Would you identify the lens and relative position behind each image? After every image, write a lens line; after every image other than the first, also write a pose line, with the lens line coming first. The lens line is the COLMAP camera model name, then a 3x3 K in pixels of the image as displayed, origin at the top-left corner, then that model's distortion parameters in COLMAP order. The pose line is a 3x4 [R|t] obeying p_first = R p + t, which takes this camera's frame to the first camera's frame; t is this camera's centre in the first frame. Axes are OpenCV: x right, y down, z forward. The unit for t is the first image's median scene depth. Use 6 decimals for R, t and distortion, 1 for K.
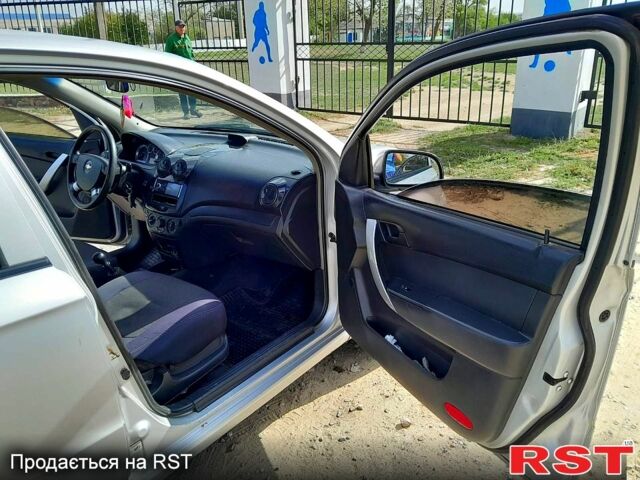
lens RADIAL K [[504.7, 0, 320.0], [0, 504.7, 240.0], [0, 0, 1]] dist [0.062835, -0.138528]
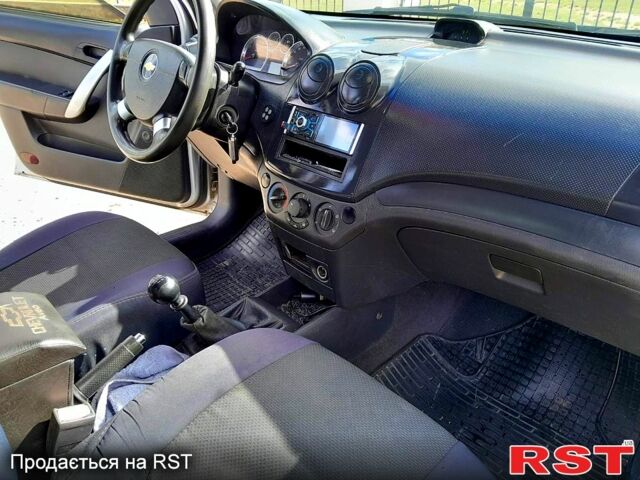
lens RADIAL K [[504.7, 0, 320.0], [0, 504.7, 240.0], [0, 0, 1]] dist [0.062835, -0.138528]
pose [[0.990183, 0.099544, -0.098122, -0.239782], [-0.087710, 0.989095, 0.118314, -0.057099], [0.108829, -0.108546, 0.988116, 0.537960]]
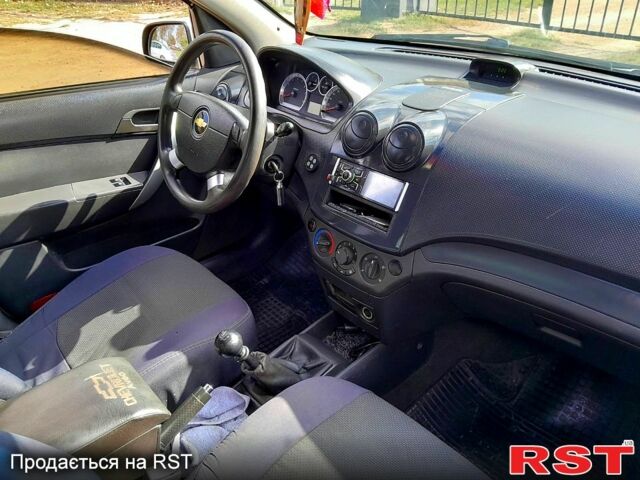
lens RADIAL K [[504.7, 0, 320.0], [0, 504.7, 240.0], [0, 0, 1]] dist [0.062835, -0.138528]
pose [[0.988207, 0.083192, -0.128552, -0.266986], [-0.060795, 0.983696, 0.169253, -0.119945], [0.140536, -0.159442, 0.977153, 0.516242]]
